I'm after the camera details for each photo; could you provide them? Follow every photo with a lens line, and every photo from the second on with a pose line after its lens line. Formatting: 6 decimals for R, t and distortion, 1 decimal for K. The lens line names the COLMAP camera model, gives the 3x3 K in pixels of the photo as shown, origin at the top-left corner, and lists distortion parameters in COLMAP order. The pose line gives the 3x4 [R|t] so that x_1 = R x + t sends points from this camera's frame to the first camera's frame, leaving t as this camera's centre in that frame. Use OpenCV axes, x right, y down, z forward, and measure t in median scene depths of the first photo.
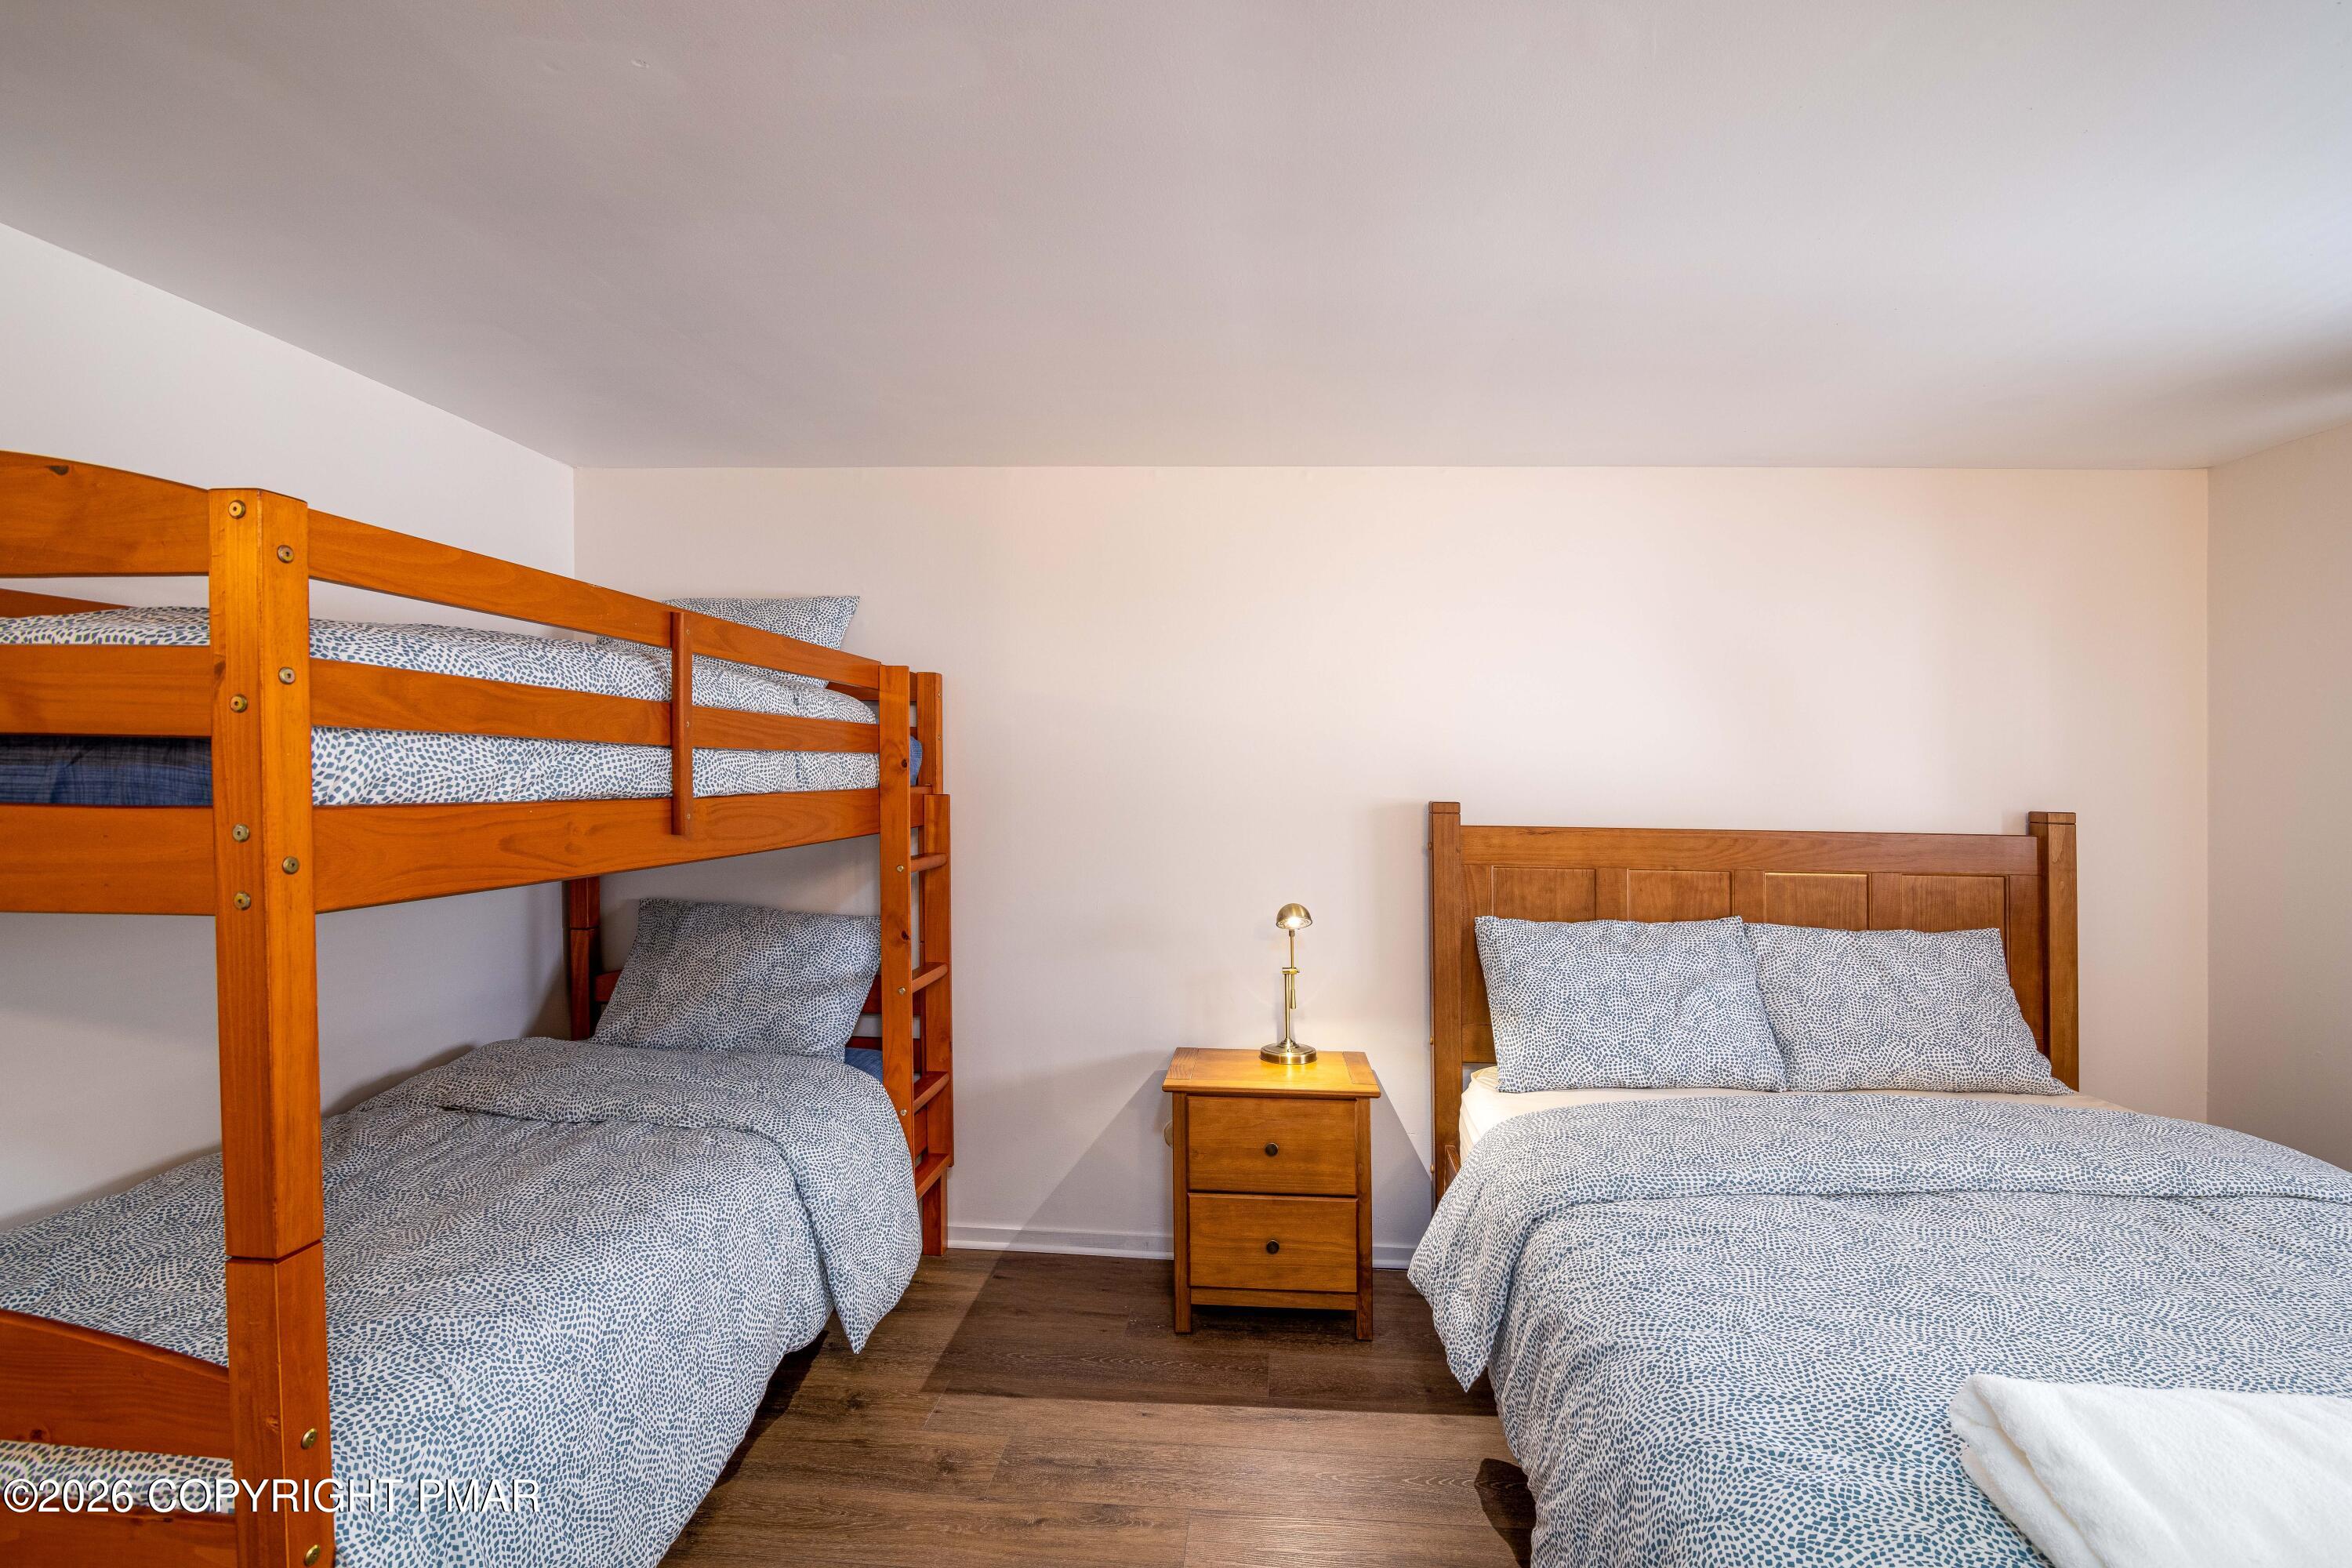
lens RADIAL K [[1079.3, 0, 1189.6], [0, 1079.3, 767.7], [0, 0, 1]] dist [-0.011991, -0.000047]
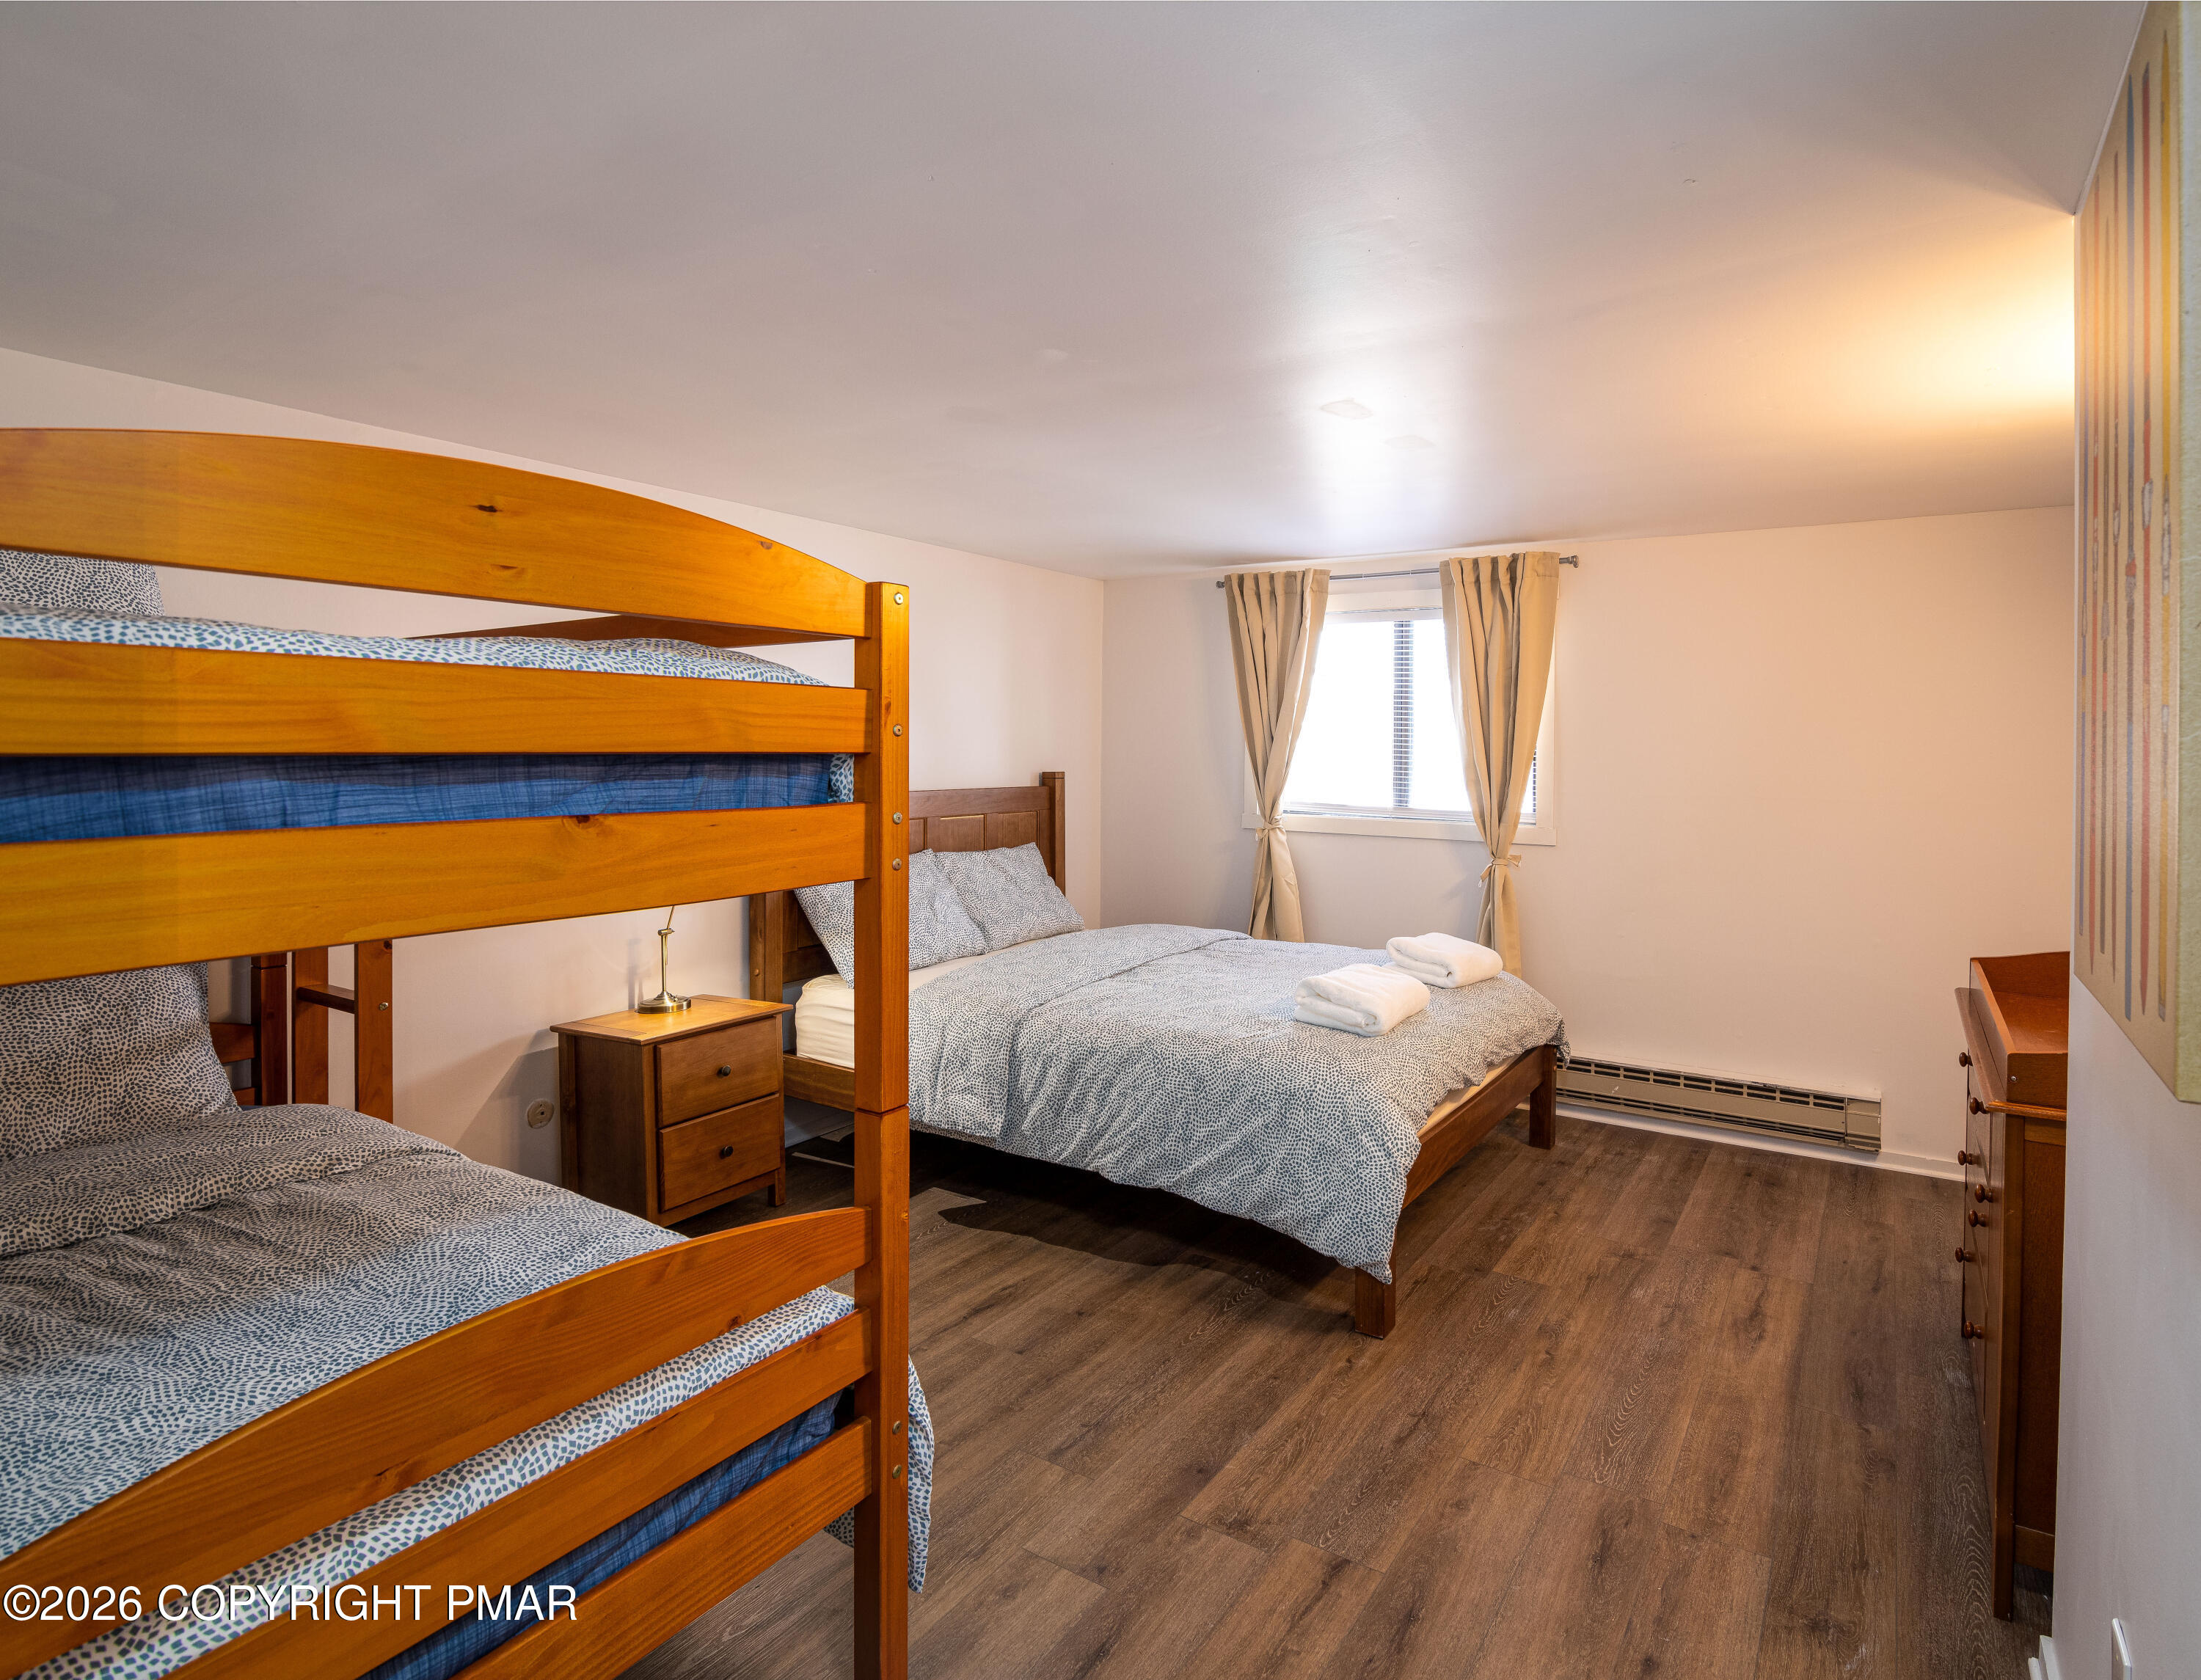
lens RADIAL K [[1148.6, 0, 1109.5], [0, 1148.6, 763.3], [0, 0, 1]] dist [0.000444, 0.000630]
pose [[0.514441, -0.024747, 0.857169, -0.773395], [0.005208, 0.999655, 0.025736, -0.019889], [-0.857510, -0.008775, 0.514393, -0.023259]]
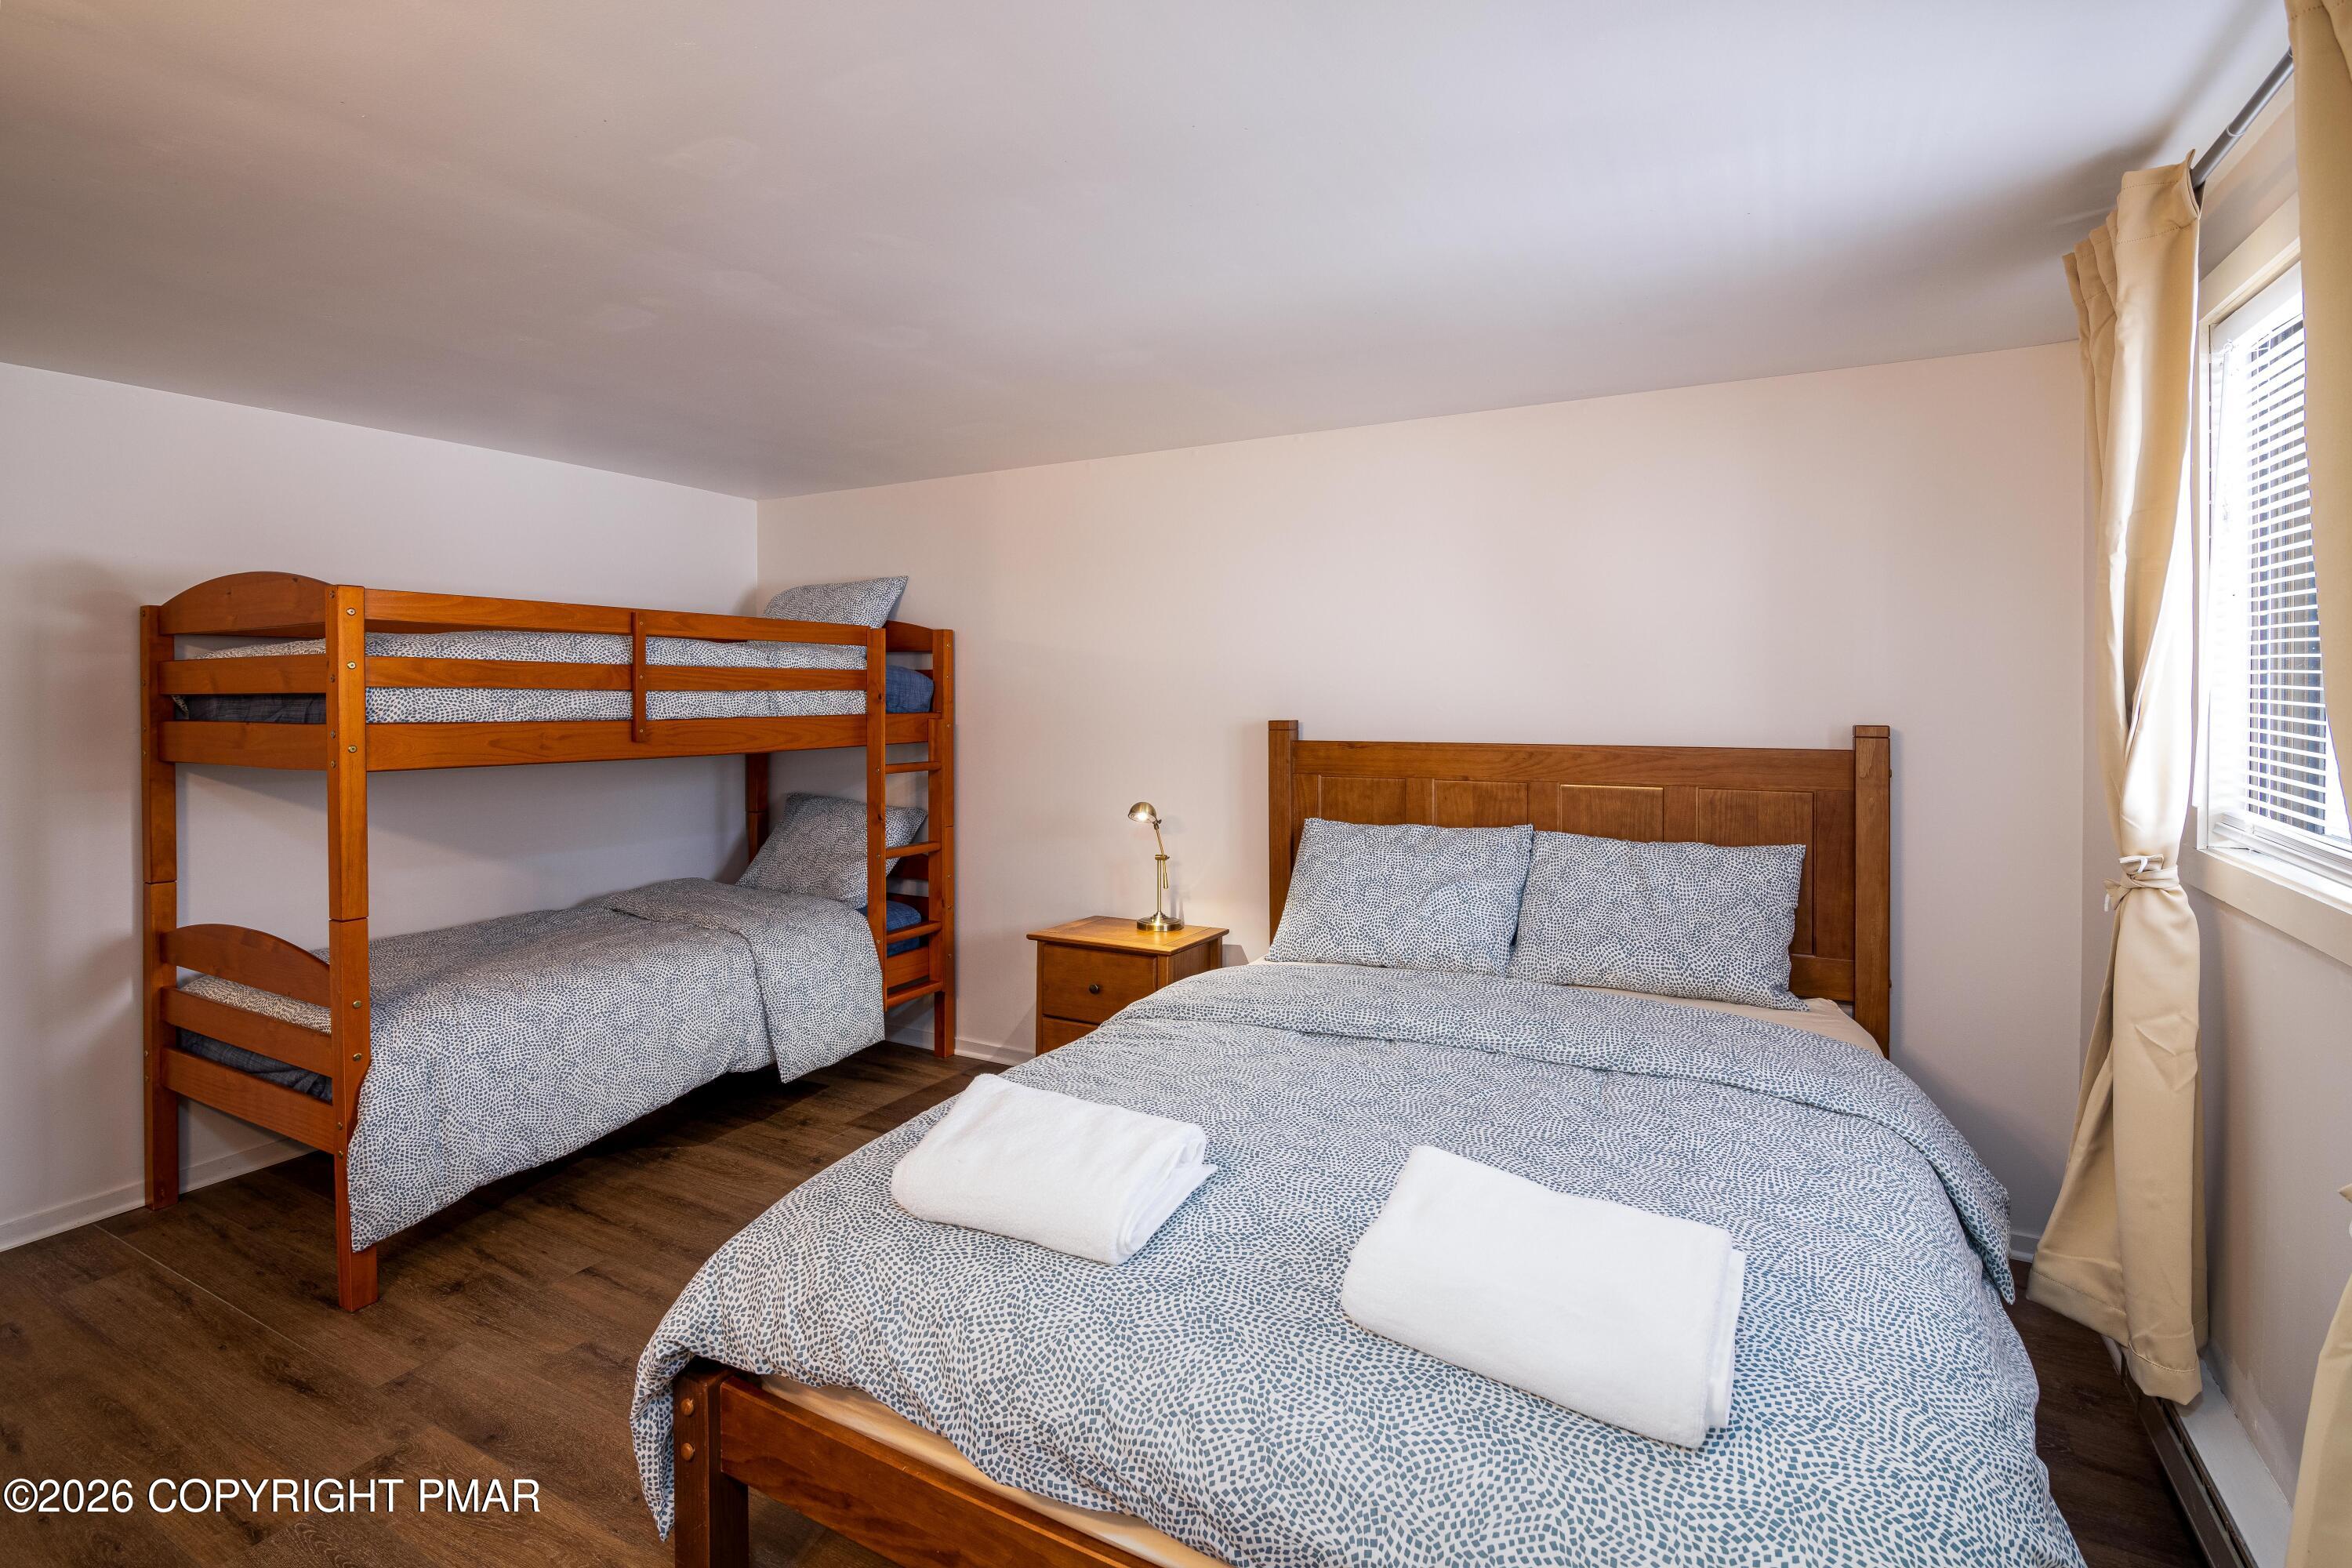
lens RADIAL K [[1078.9, 0, 1163.0], [0, 1078.9, 686.8], [0, 0, 1]] dist [-0.004551, 0.000113]
pose [[0.907846, -0.022954, -0.418675, 0.686247], [0.018789, 0.999724, -0.014069, 0.009939], [0.418882, 0.004907, 0.908027, -0.141985]]
